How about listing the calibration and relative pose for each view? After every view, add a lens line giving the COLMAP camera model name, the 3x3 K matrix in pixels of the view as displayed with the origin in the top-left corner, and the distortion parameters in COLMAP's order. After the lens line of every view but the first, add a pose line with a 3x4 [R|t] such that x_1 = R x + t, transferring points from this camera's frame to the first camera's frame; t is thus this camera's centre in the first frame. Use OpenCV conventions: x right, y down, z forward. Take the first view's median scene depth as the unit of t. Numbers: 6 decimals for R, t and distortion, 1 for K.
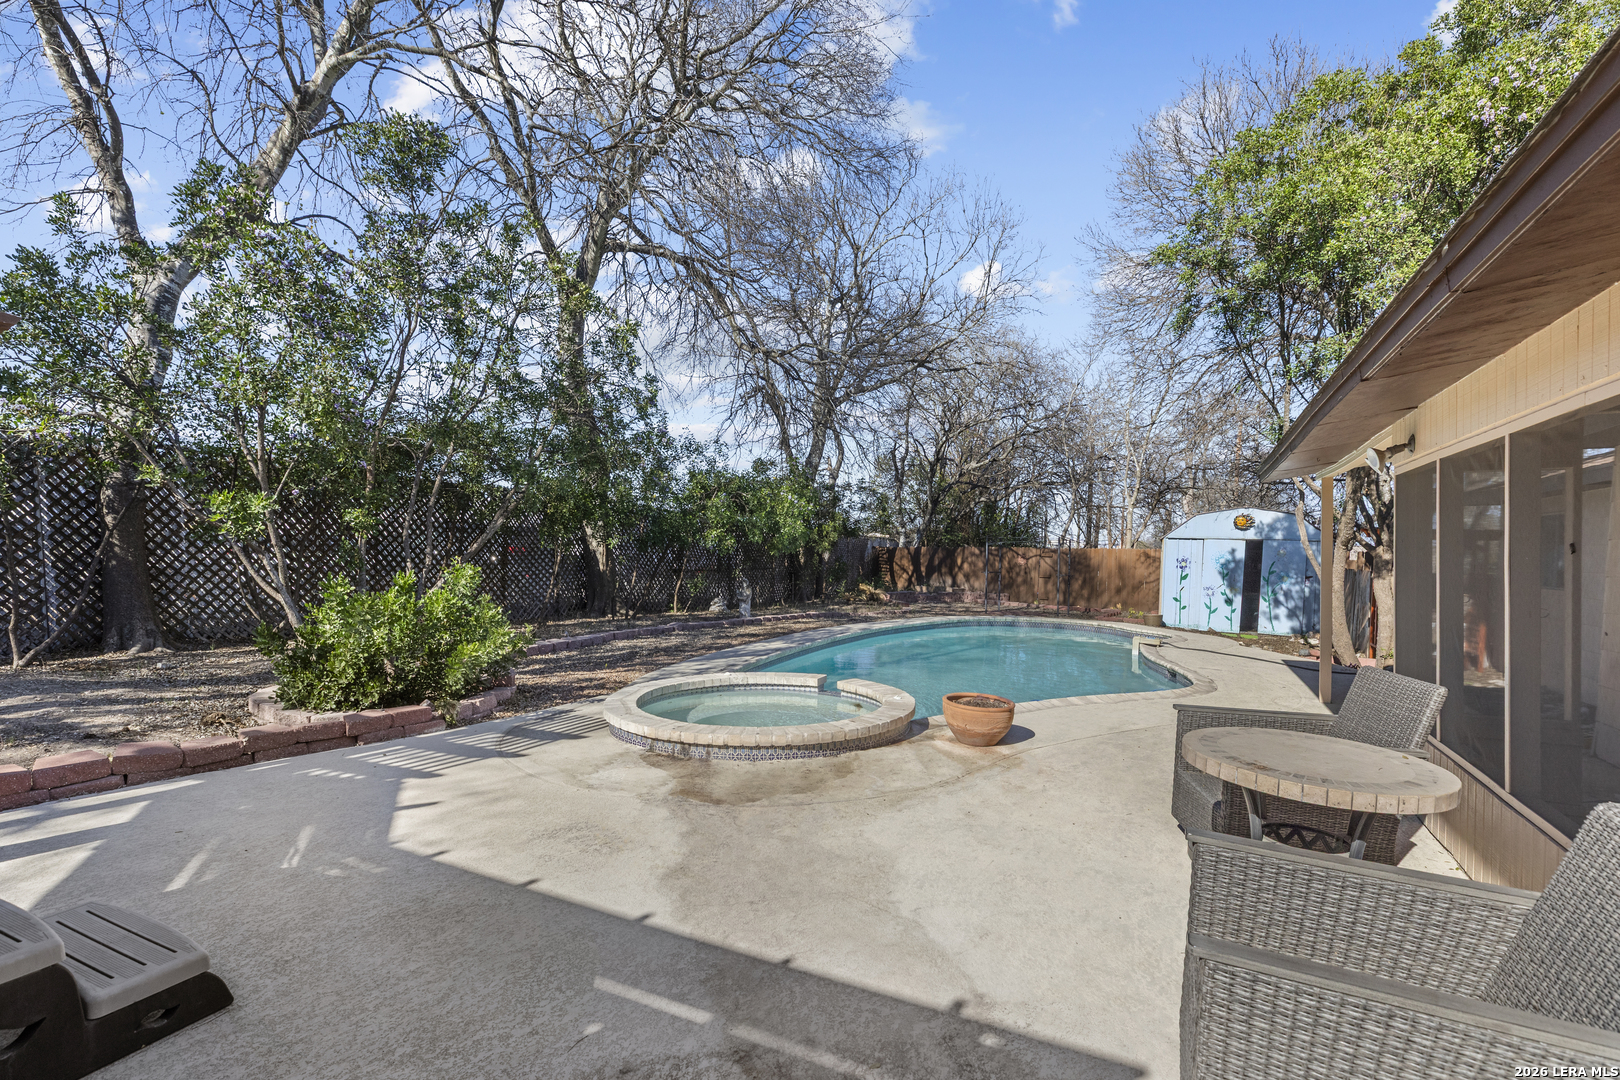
lens RADIAL K [[806.9, 0, 797.7], [0, 806.9, 543.8], [0, 0, 1]] dist [-0.001151, -0.000085]
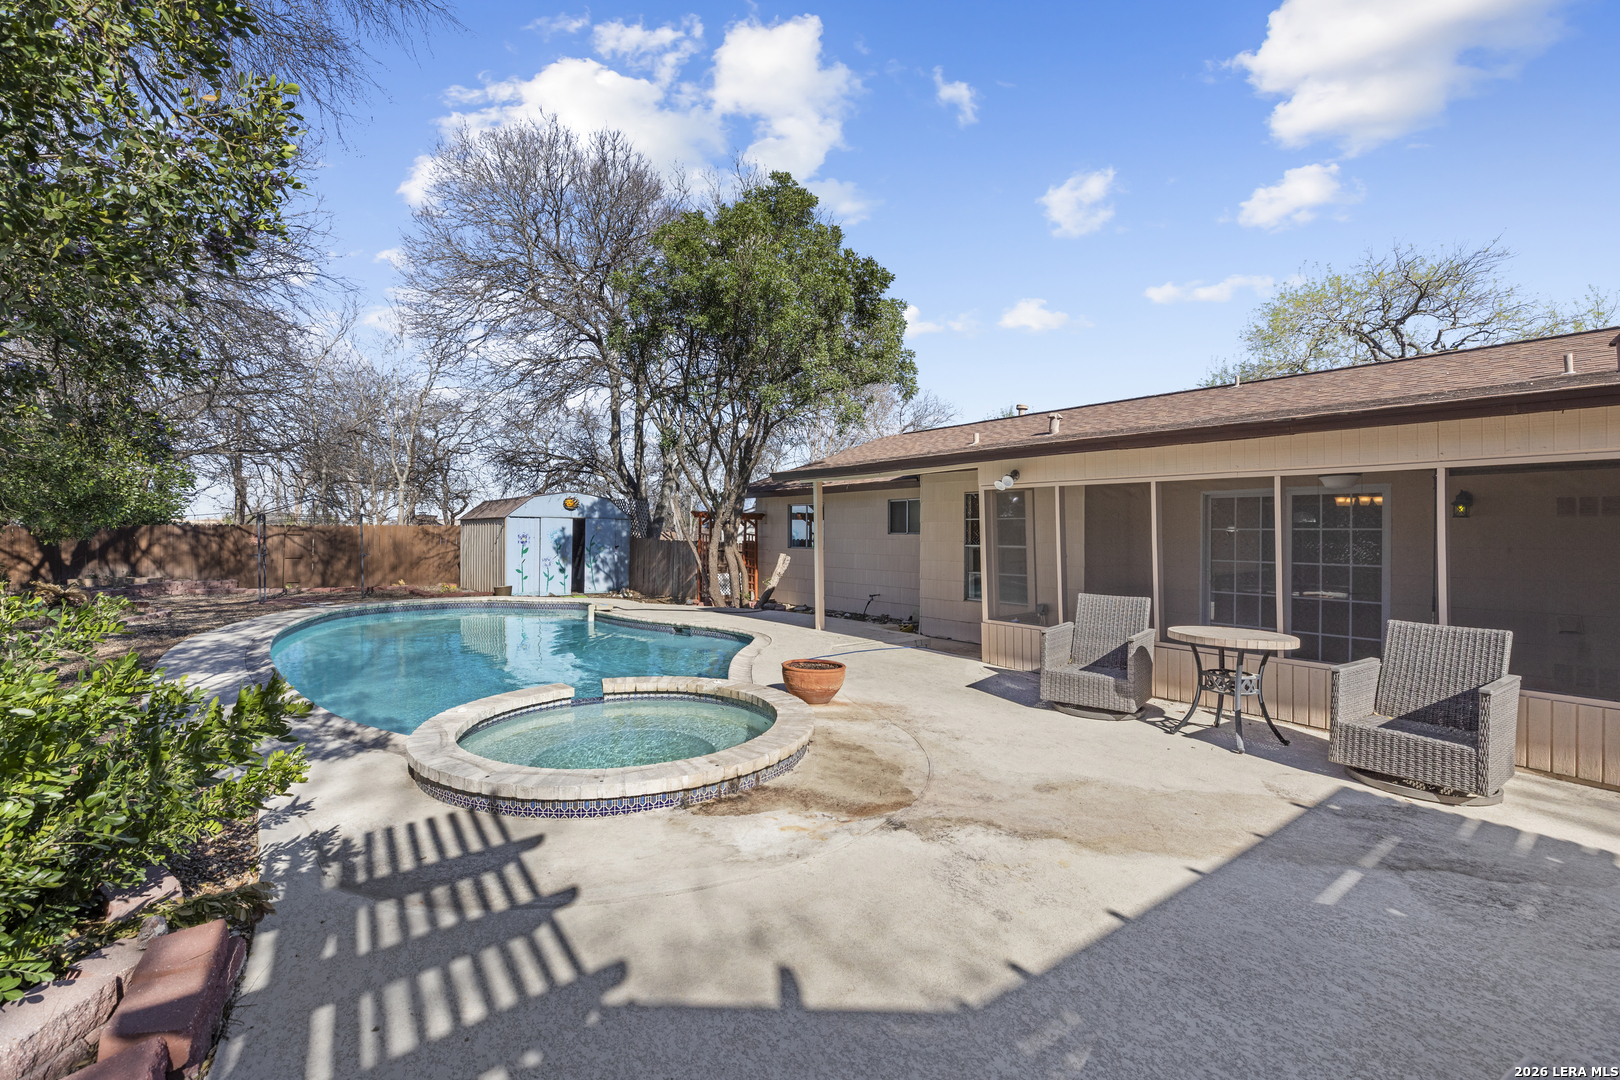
lens RADIAL K [[716.6, 0, 813.9], [0, 716.6, 530.6], [0, 0, 1]] dist [0.007271, -0.000665]
pose [[0.415231, -0.016511, 0.909566, -0.279965], [-0.000822, 0.999828, 0.018525, -0.007430], [-0.909716, -0.008440, 0.415146, 0.225801]]
